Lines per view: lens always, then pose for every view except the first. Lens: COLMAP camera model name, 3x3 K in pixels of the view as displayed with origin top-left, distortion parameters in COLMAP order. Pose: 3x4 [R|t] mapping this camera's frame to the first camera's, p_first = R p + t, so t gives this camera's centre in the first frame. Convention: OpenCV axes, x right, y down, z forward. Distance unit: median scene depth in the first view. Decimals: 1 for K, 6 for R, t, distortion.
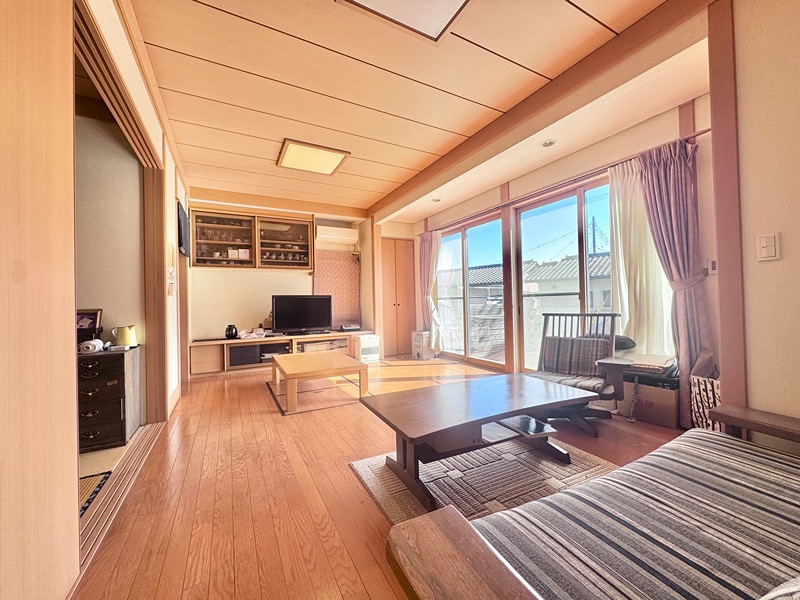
lens RADIAL K [[321.2, 0, 400.0], [0, 321.2, 300.0], [0, 0, 1]] dist [0.018828, -0.000031]
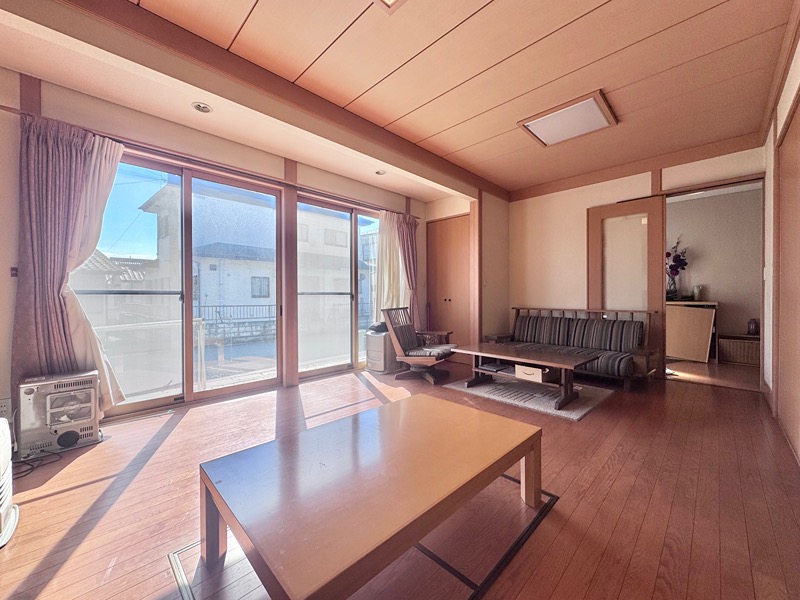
lens RADIAL K [[318.7, 0, 400.0], [0, 318.7, 300.0], [0, 0, 1]] dist [-0.026161, 0.000044]
pose [[-0.290172, 0.023882, 0.956677, -0.562490], [0.005988, 0.999714, -0.023141, 0.028422], [-0.956956, -0.000986, -0.290232, 0.994525]]
